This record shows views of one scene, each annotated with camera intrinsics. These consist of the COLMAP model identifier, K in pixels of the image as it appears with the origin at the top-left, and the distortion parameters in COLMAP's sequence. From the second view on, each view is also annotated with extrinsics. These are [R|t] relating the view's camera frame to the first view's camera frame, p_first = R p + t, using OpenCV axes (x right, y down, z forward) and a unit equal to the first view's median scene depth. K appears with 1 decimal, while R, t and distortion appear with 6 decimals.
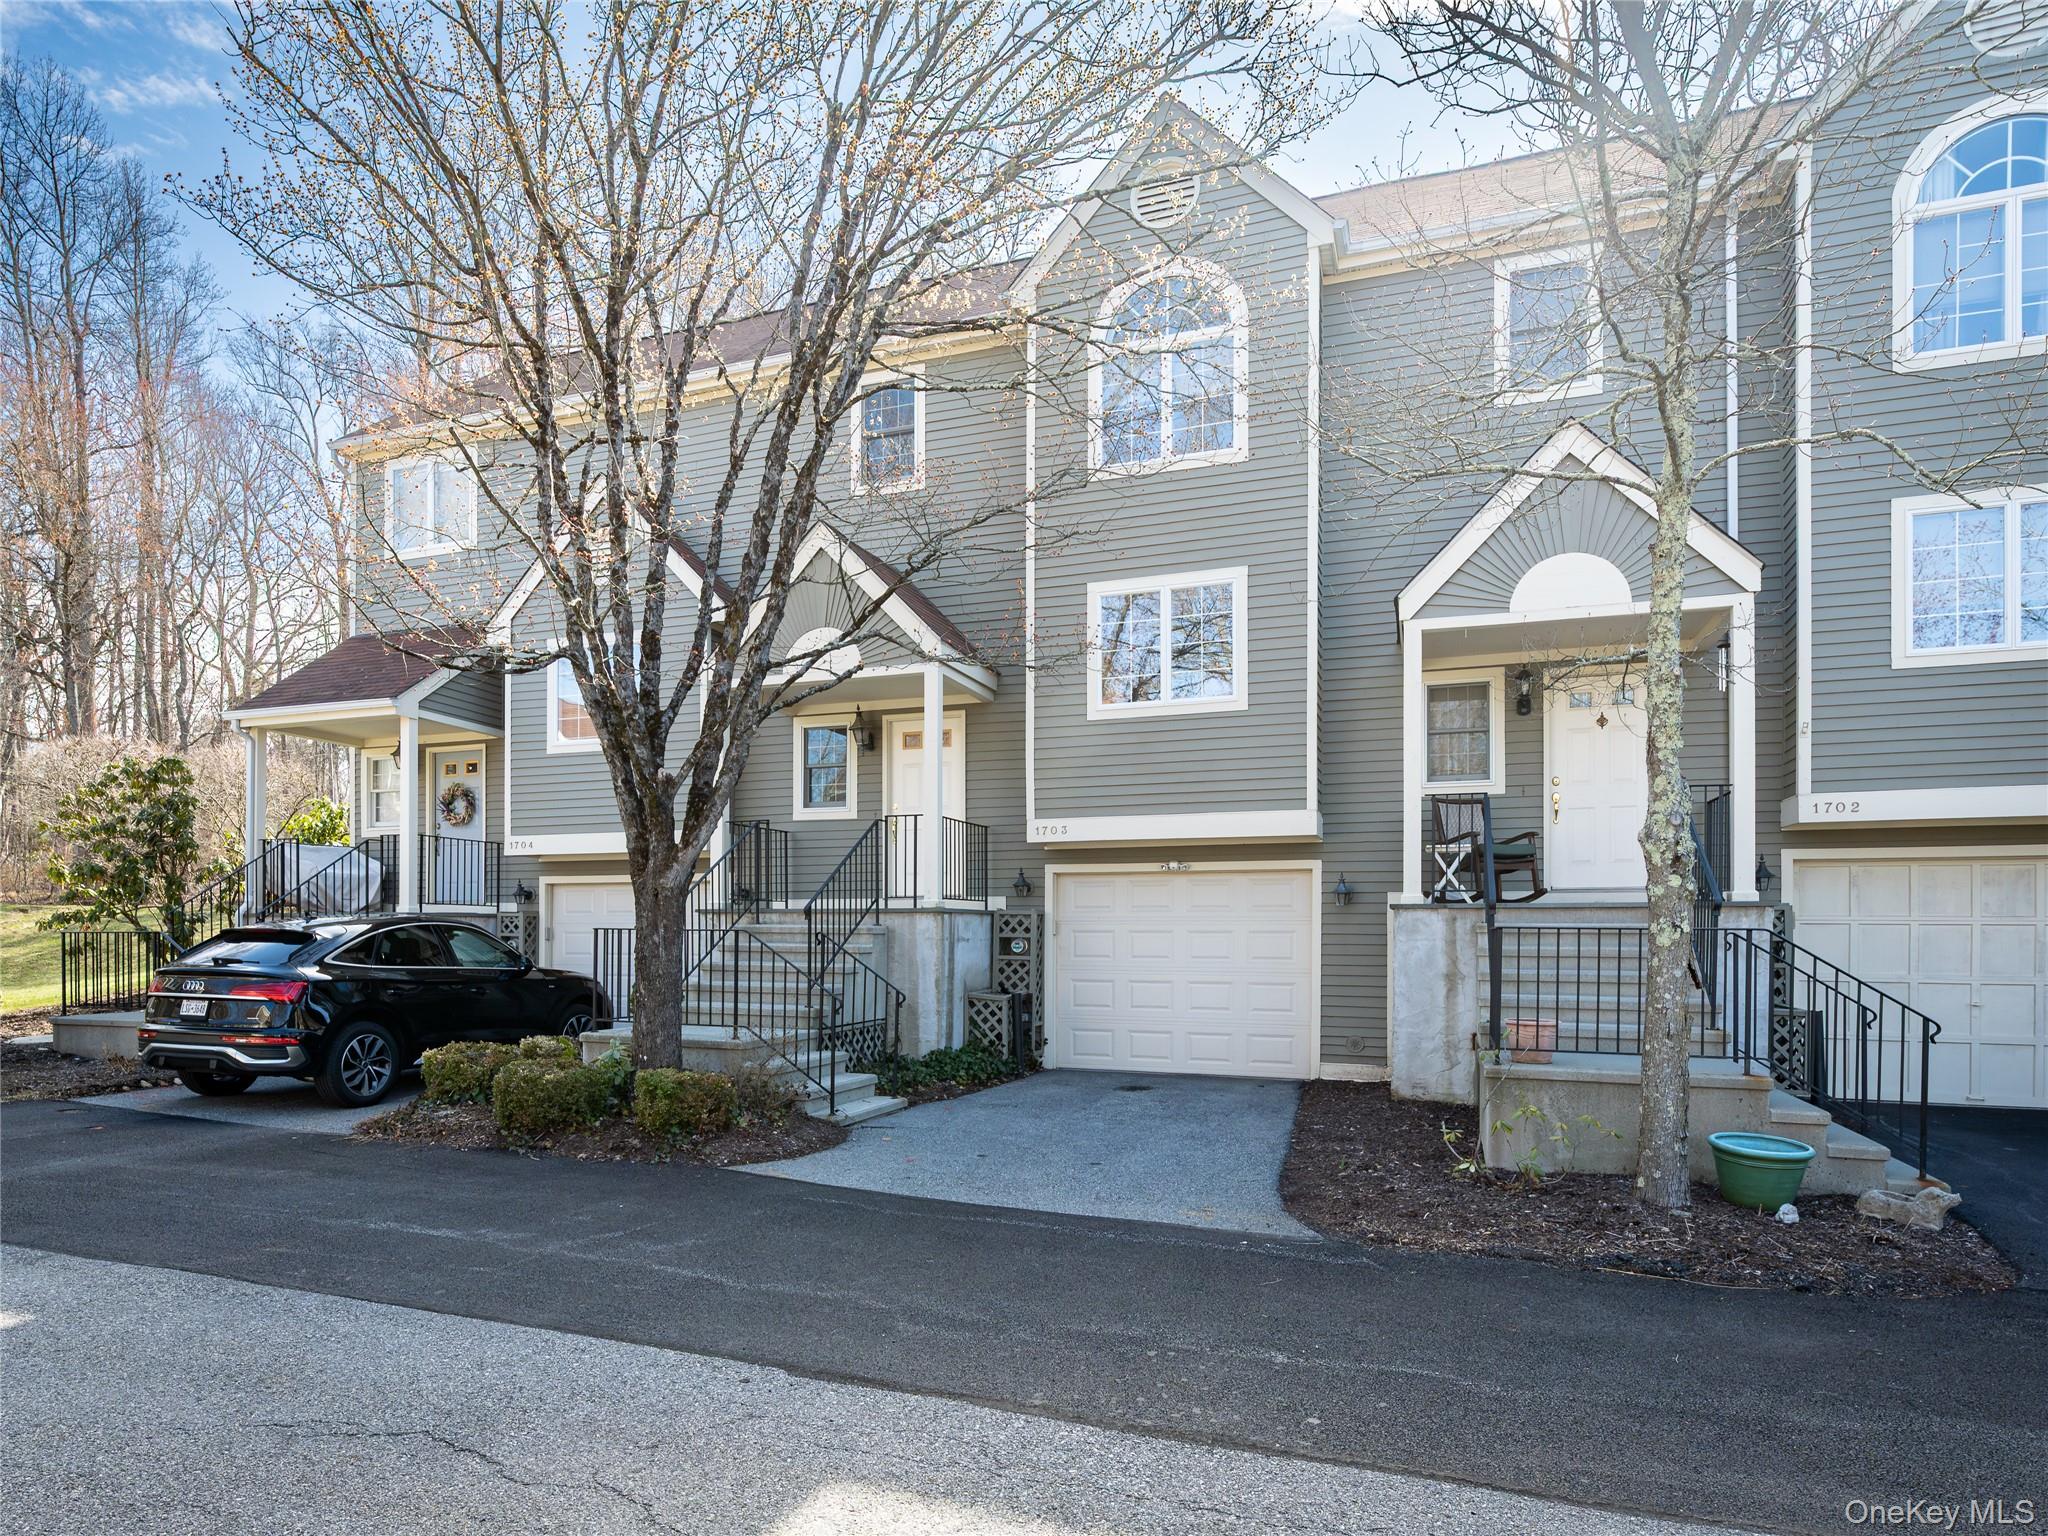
lens RADIAL K [[1254.0, 0, 1013.9], [0, 1254.0, 931.8], [0, 0, 1]] dist [-0.001866, 0.000201]
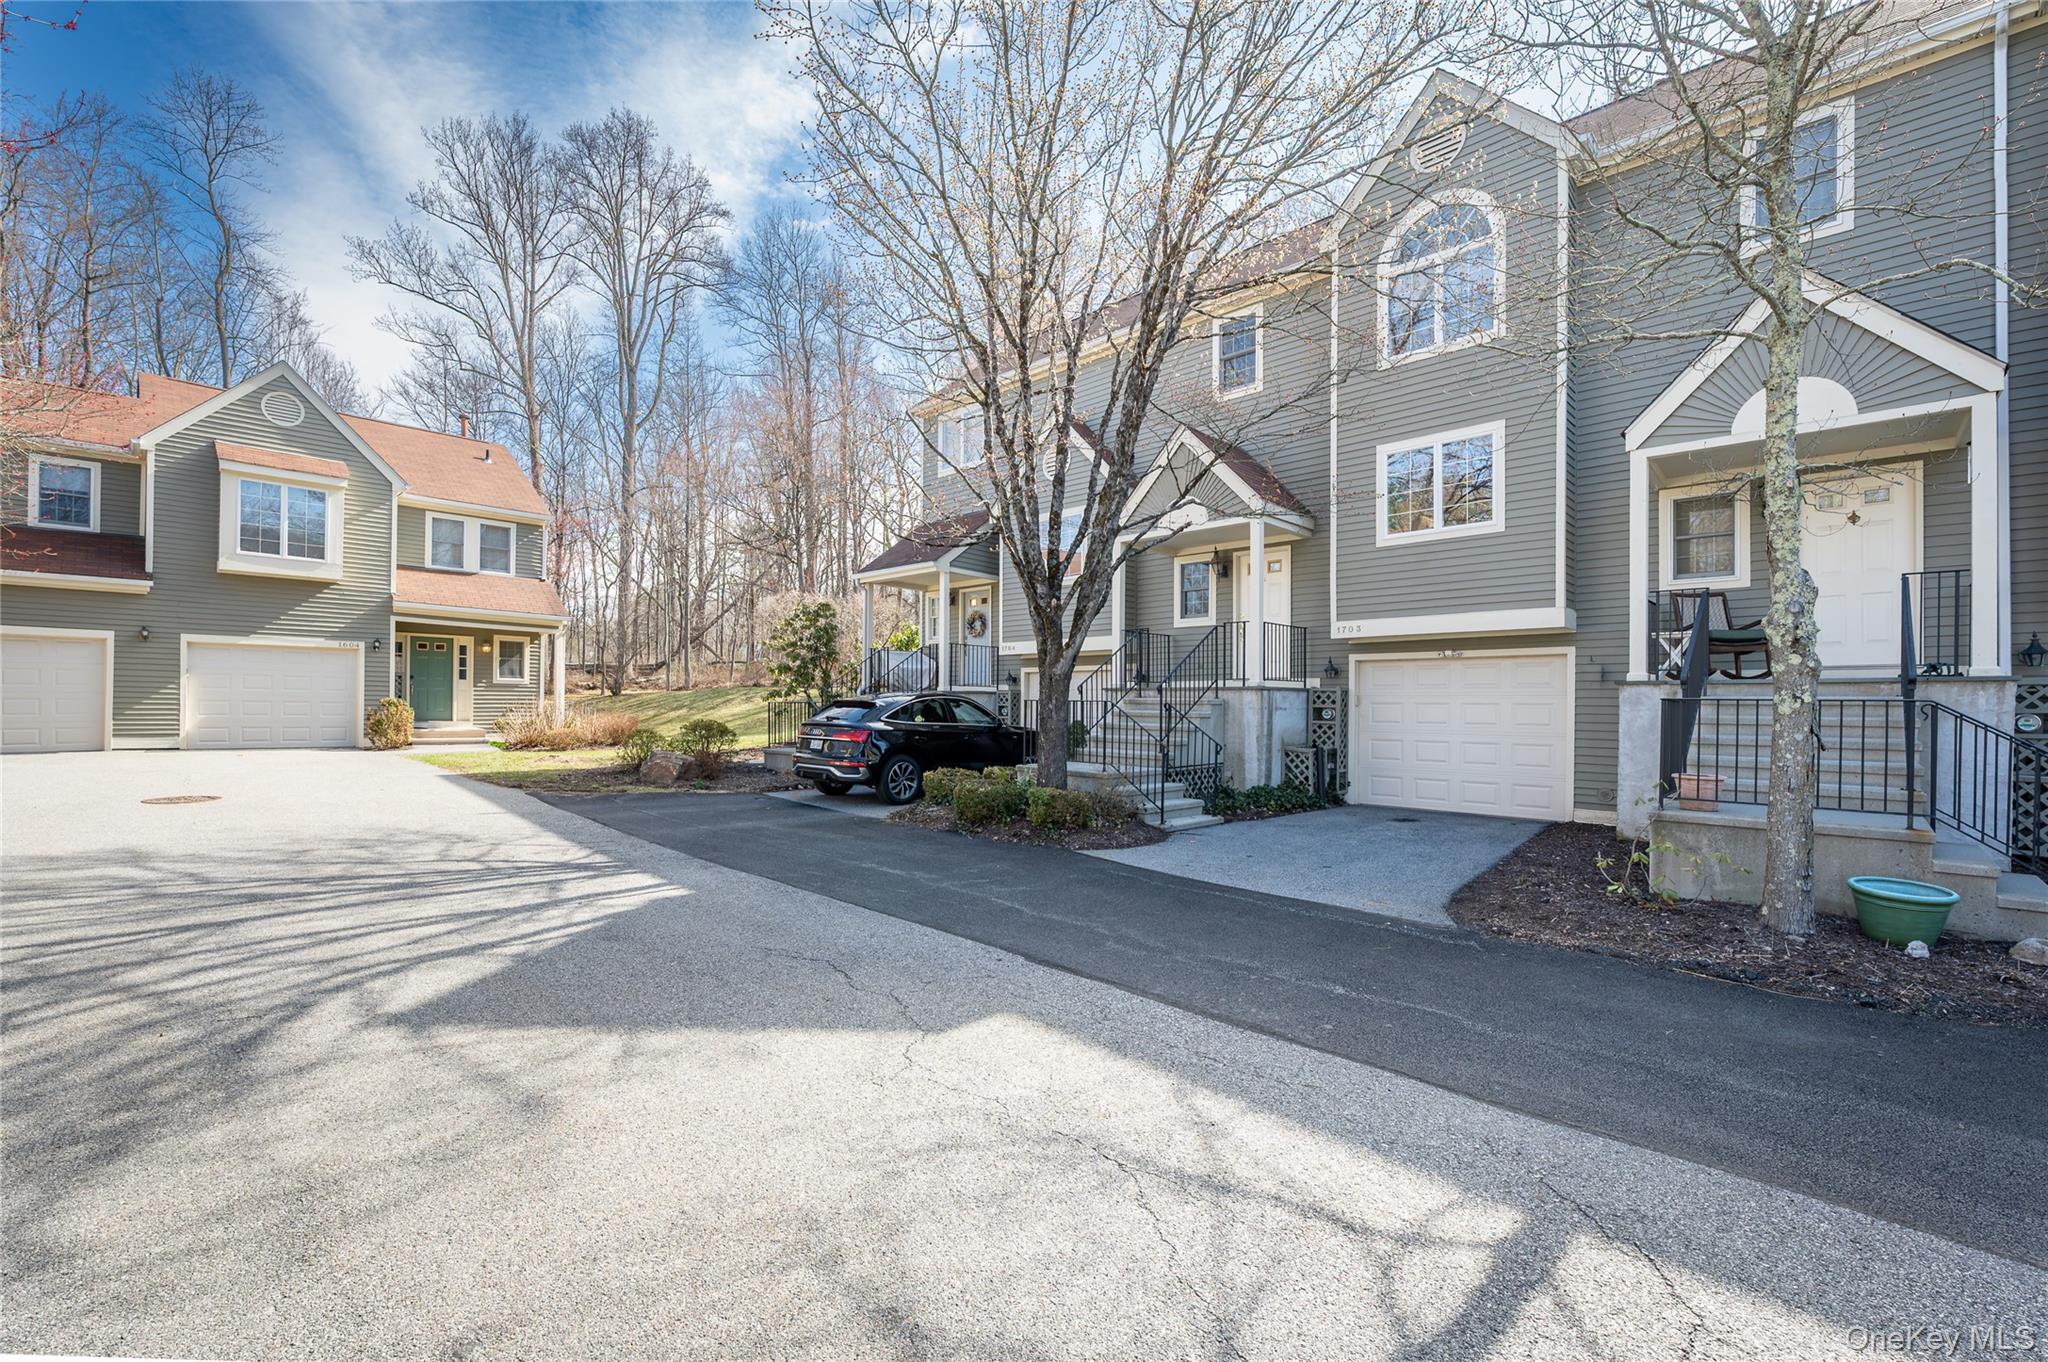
lens RADIAL K [[891.7, 0, 1021.0], [0, 891.7, 701.2], [0, 0, 1]] dist [-0.000226, -0.000117]
pose [[0.915925, 0.001615, -0.401346, 0.107535], [-0.003315, 0.999988, -0.003542, 0.002537], [0.401336, 0.004575, 0.915920, -0.039406]]
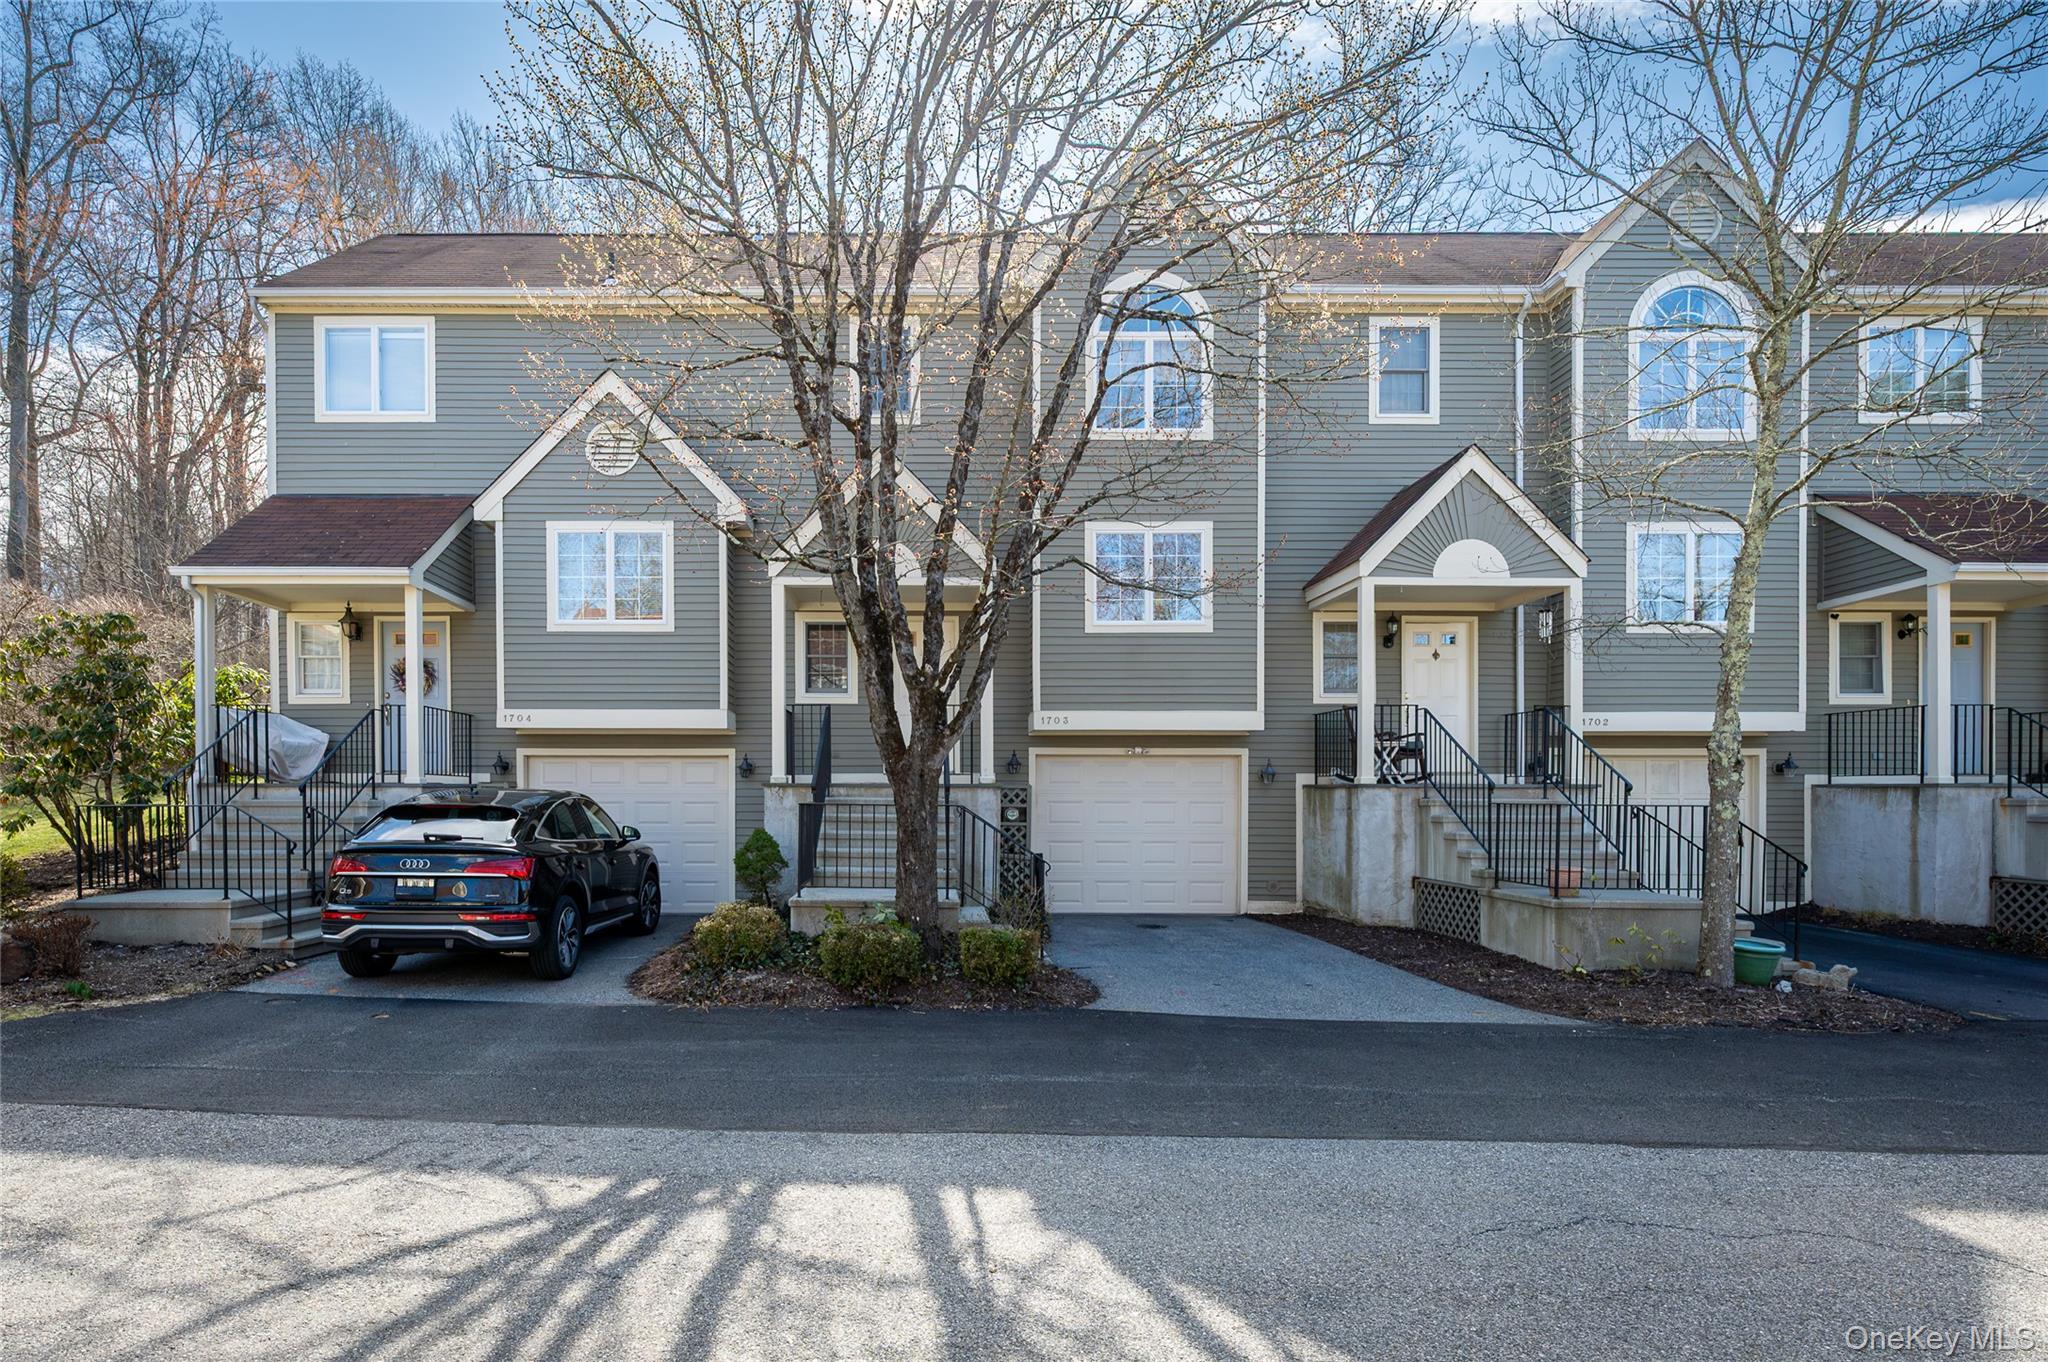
lens RADIAL K [[1048.4, 0, 952.4], [0, 1048.4, 810.8], [0, 0, 1]] dist [-0.001281, -0.000277]
pose [[0.933010, -0.004541, 0.359823, -0.496911], [-0.001783, 0.999850, 0.017241, -0.011088], [-0.359847, -0.016727, 0.932861, 0.085565]]
